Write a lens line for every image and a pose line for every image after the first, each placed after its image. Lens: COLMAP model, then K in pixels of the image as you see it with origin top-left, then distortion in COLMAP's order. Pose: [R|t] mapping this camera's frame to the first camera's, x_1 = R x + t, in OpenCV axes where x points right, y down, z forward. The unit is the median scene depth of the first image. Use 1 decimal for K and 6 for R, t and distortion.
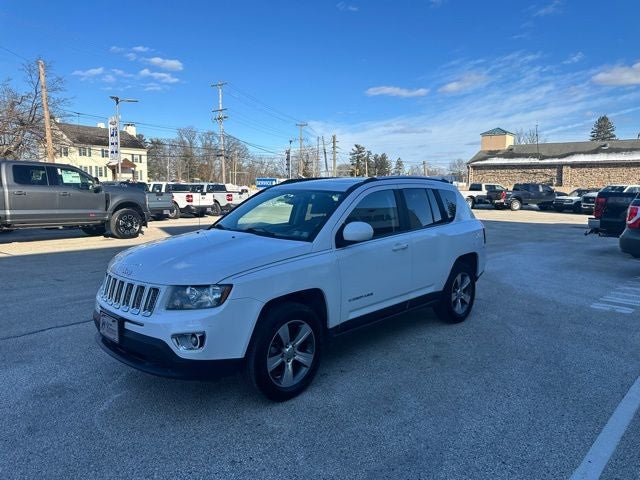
lens RADIAL K [[443.4, 0, 318.5], [0, 443.4, 240.2], [0, 0, 1]] dist [0.085835, -0.118042]
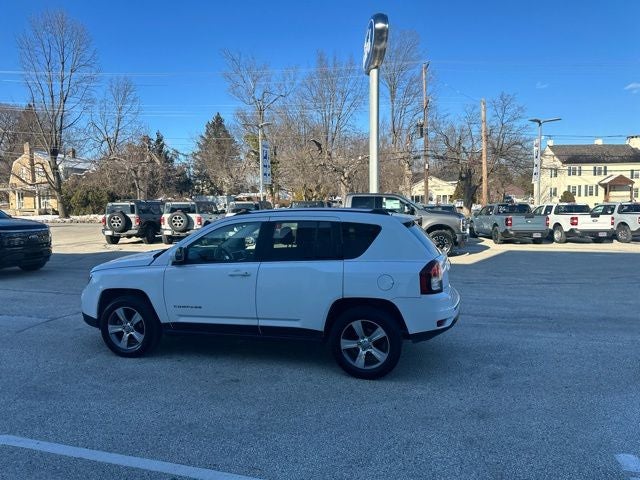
lens RADIAL K [[443.4, 0, 318.5], [0, 443.4, 240.2], [0, 0, 1]] dist [0.085835, -0.118042]
pose [[0.485285, 0.055091, -0.872619, 0.148296], [-0.091657, 0.995720, 0.011891, -0.011818], [0.869539, 0.074211, 0.488258, 0.074061]]
